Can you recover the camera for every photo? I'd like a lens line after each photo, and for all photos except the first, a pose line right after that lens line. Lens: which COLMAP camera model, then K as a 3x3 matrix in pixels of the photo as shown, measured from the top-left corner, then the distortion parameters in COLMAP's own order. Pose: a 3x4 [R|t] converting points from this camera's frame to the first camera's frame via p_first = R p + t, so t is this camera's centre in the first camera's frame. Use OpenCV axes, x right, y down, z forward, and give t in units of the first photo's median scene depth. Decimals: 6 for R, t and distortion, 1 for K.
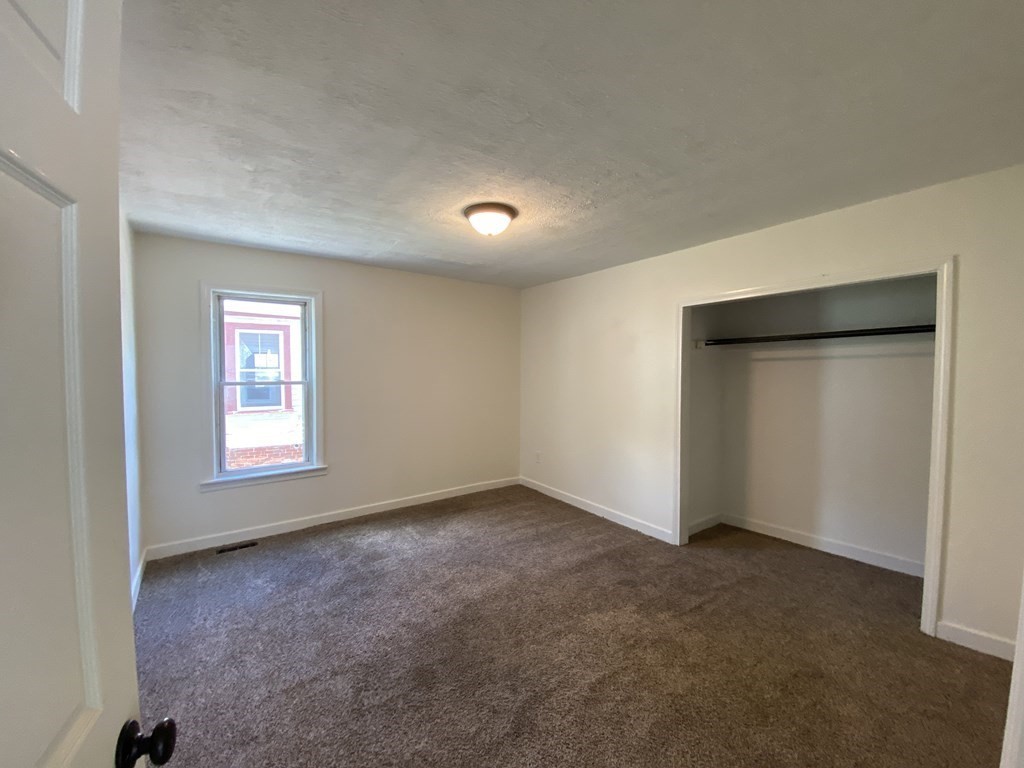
lens RADIAL K [[422.1, 0, 509.2], [0, 422.1, 386.9], [0, 0, 1]] dist [0.040984, -0.028184]
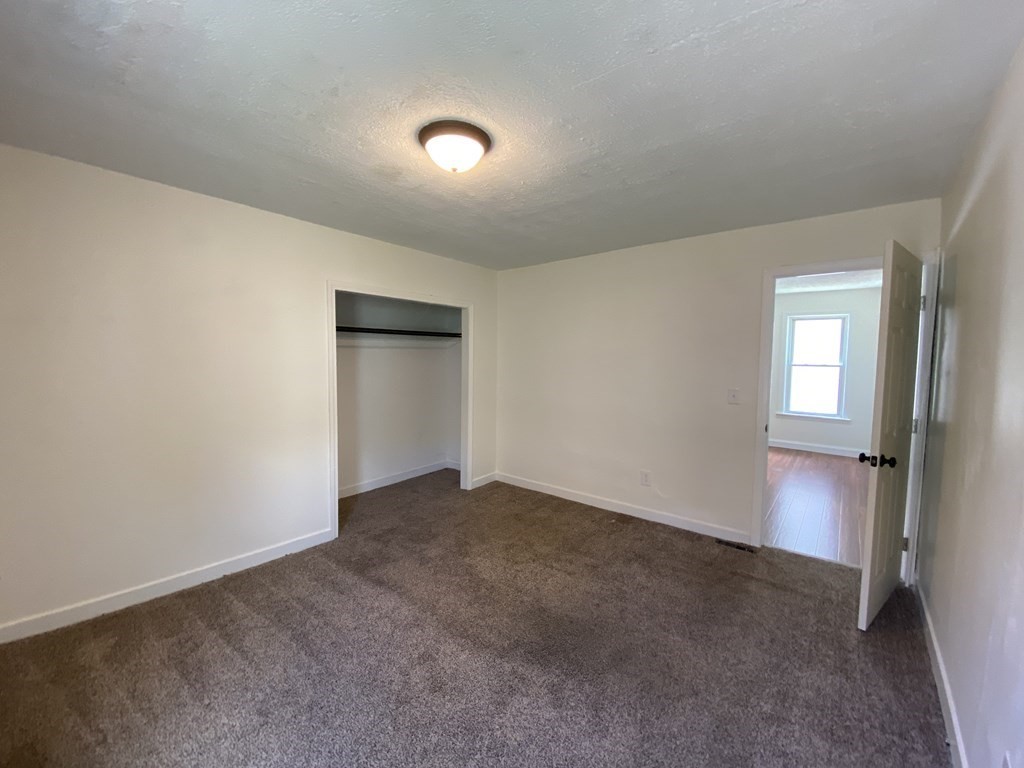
lens RADIAL K [[422.1, 0, 509.2], [0, 422.1, 386.9], [0, 0, 1]] dist [0.040984, -0.028184]
pose [[-0.264993, -0.067530, 0.961883, -0.720546], [0.026900, 0.996639, 0.077381, -0.037813], [-0.963875, 0.046380, -0.262286, 1.010161]]
